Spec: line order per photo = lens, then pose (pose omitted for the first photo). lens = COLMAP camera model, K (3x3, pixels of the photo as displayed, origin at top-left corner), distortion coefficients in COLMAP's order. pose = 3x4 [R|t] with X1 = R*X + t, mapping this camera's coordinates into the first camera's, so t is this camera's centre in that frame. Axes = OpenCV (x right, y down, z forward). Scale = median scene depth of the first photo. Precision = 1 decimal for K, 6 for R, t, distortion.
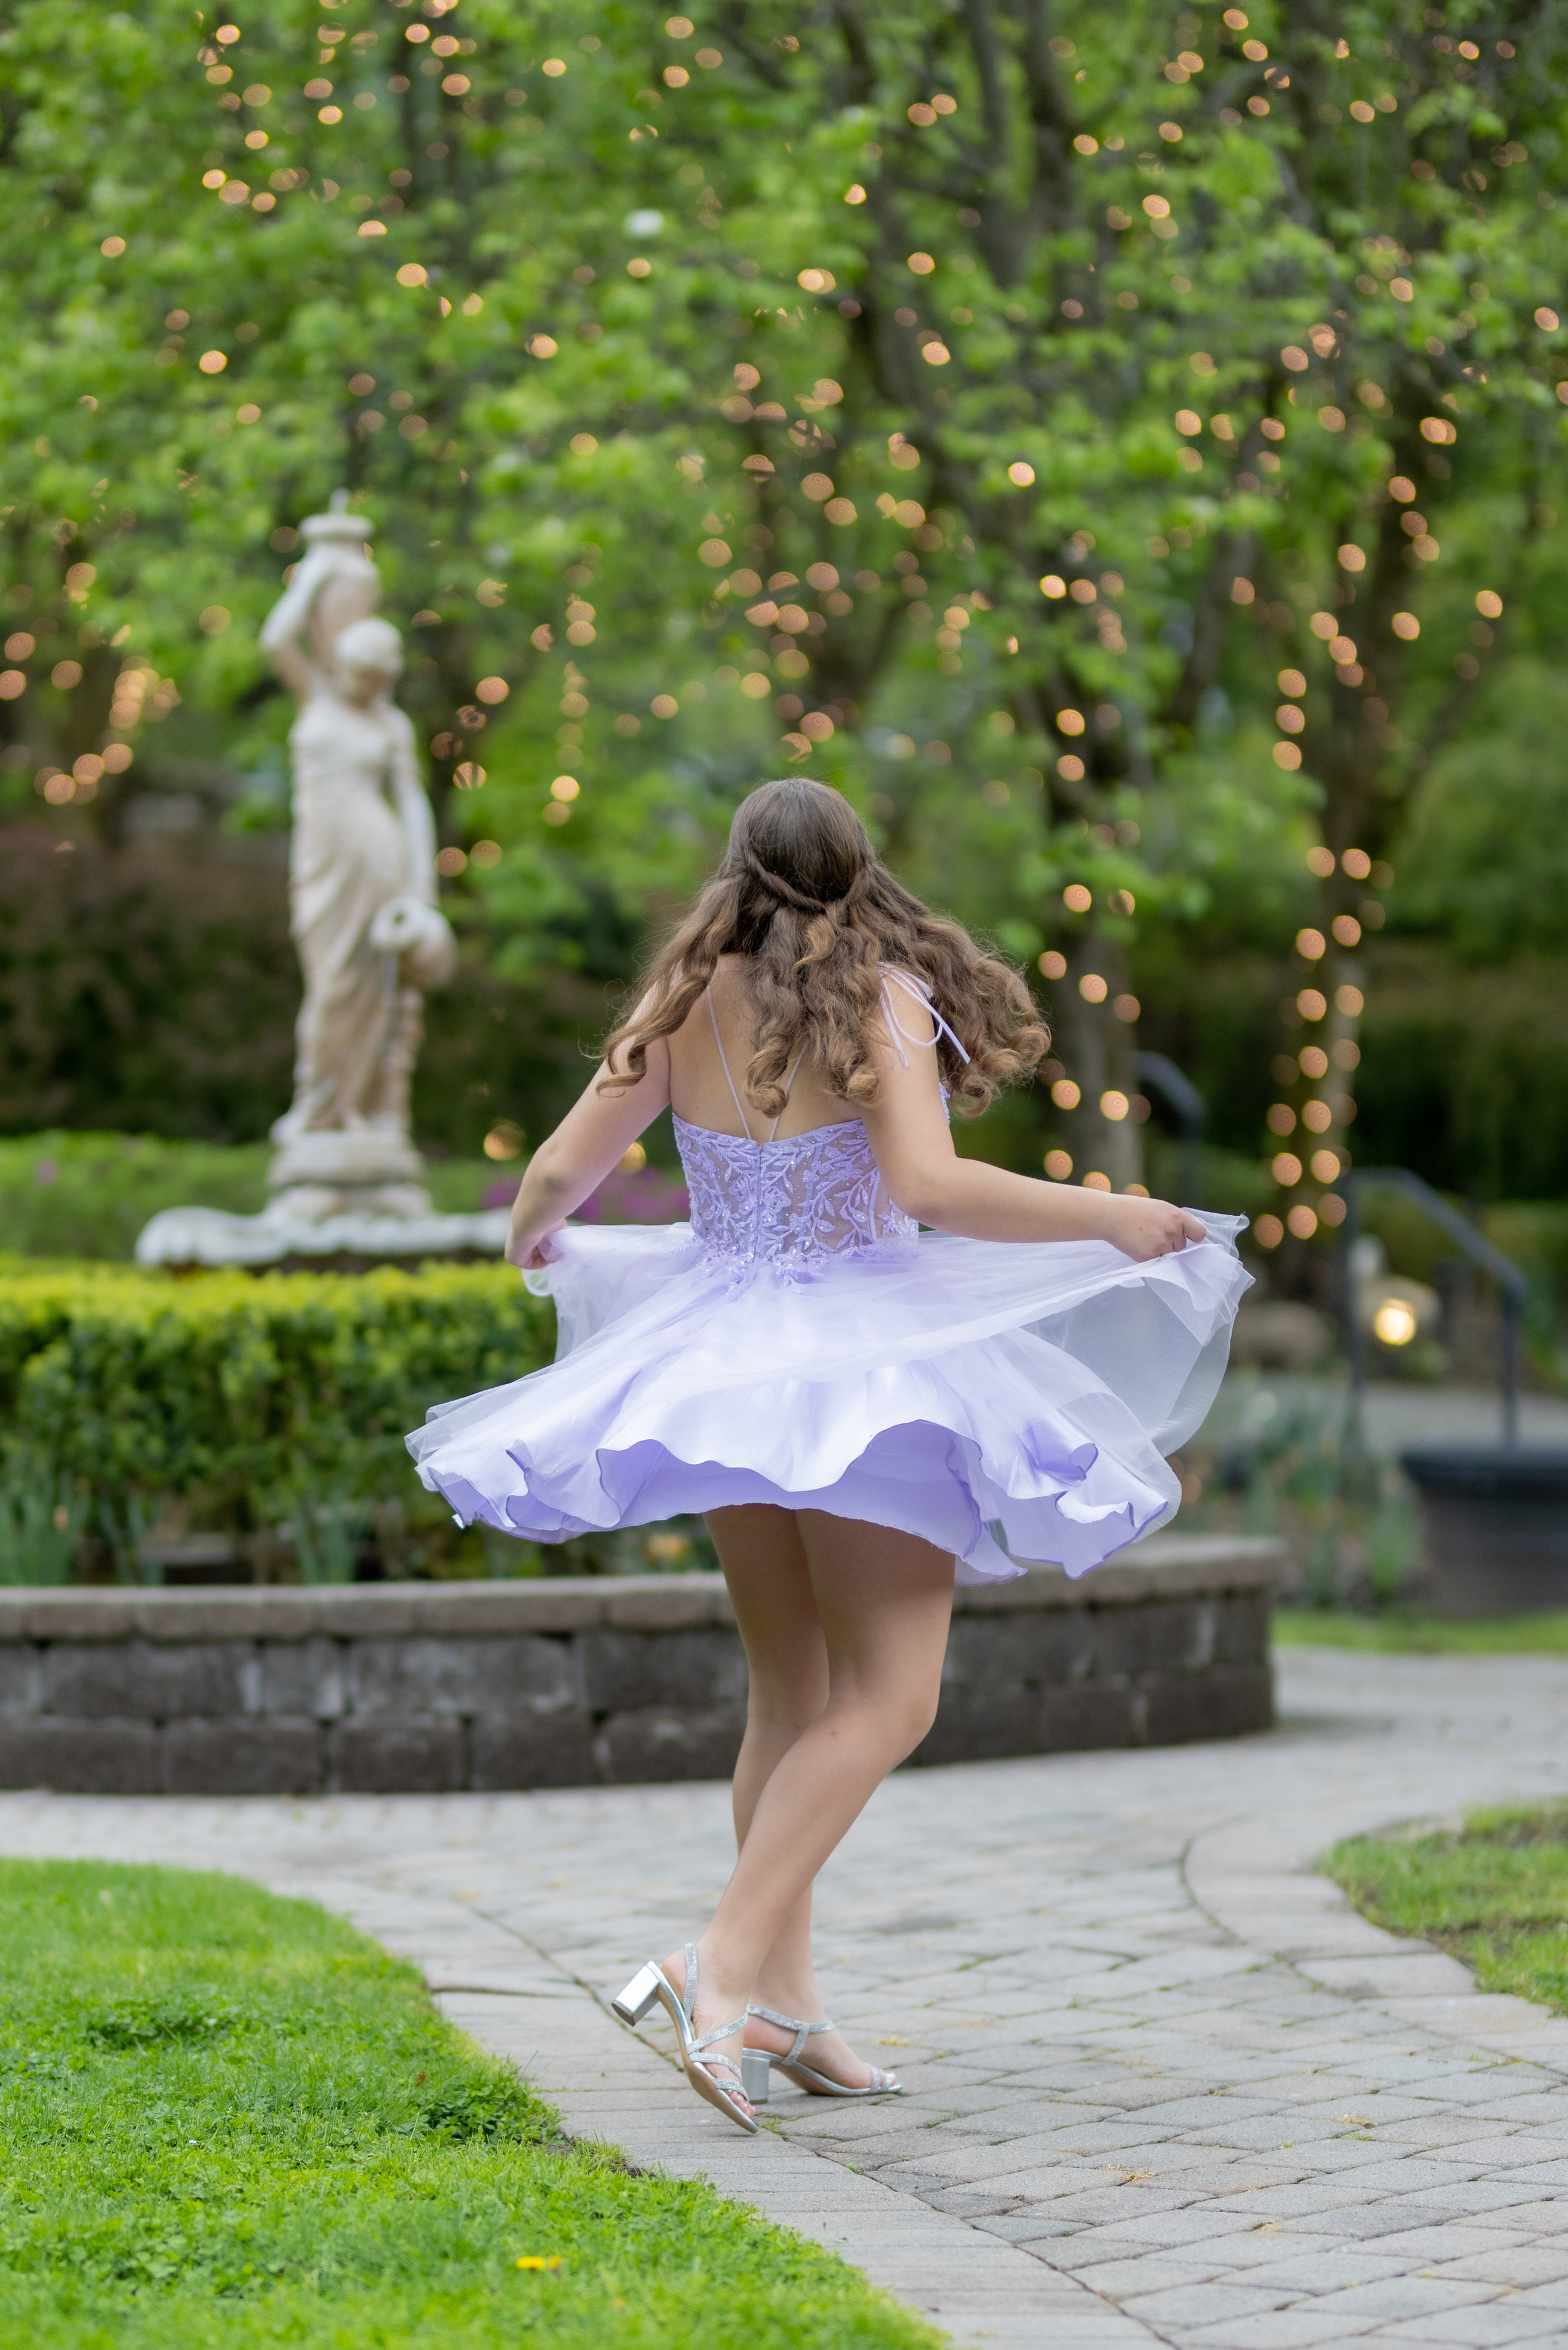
lens RADIAL K [[6041.1, 0, 783.5], [0, 6041.1, 1176.3], [0, 0, 1]] dist [0.007640, 0.000000]
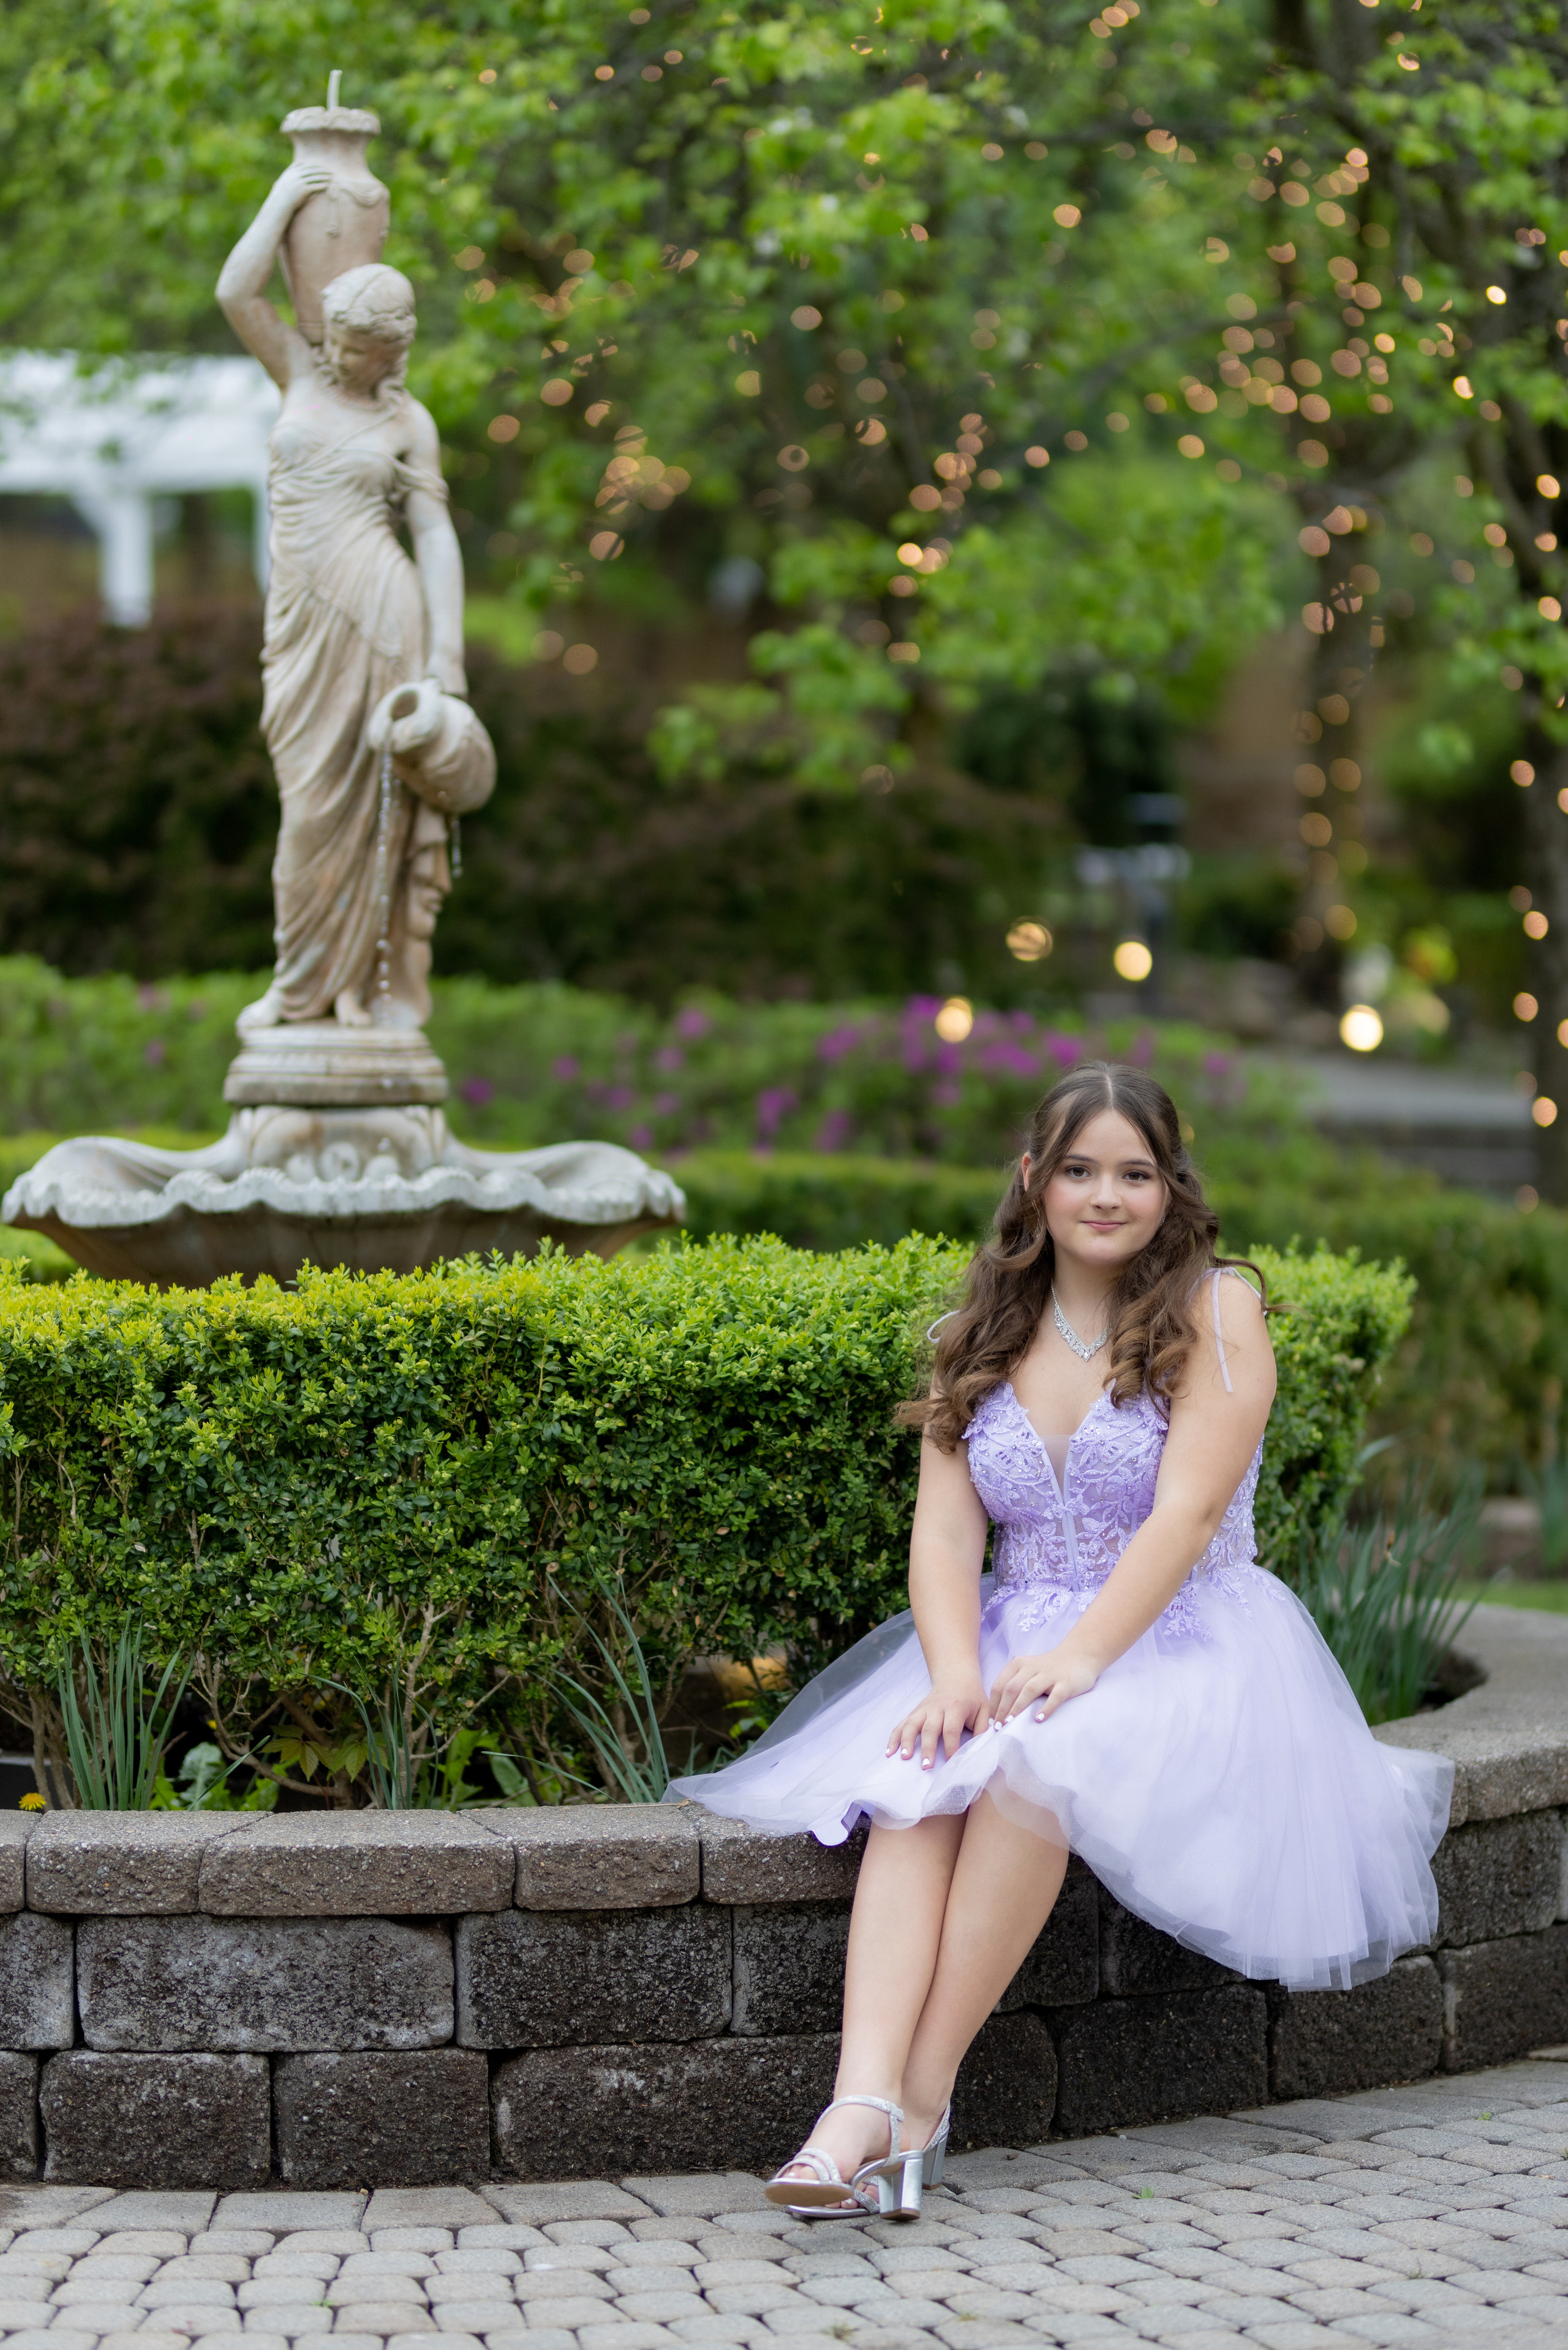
lens RADIAL K [[5607.2, 0, 733.5], [0, 5607.2, 1337.2], [0, 0, 1]] dist [-0.027071, 0.000000]
pose [[0.993854, 0.022334, -0.108423, 0.048449], [-0.014954, 0.997545, 0.068413, -0.018468], [0.109685, -0.066371, 0.991748, 0.441984]]
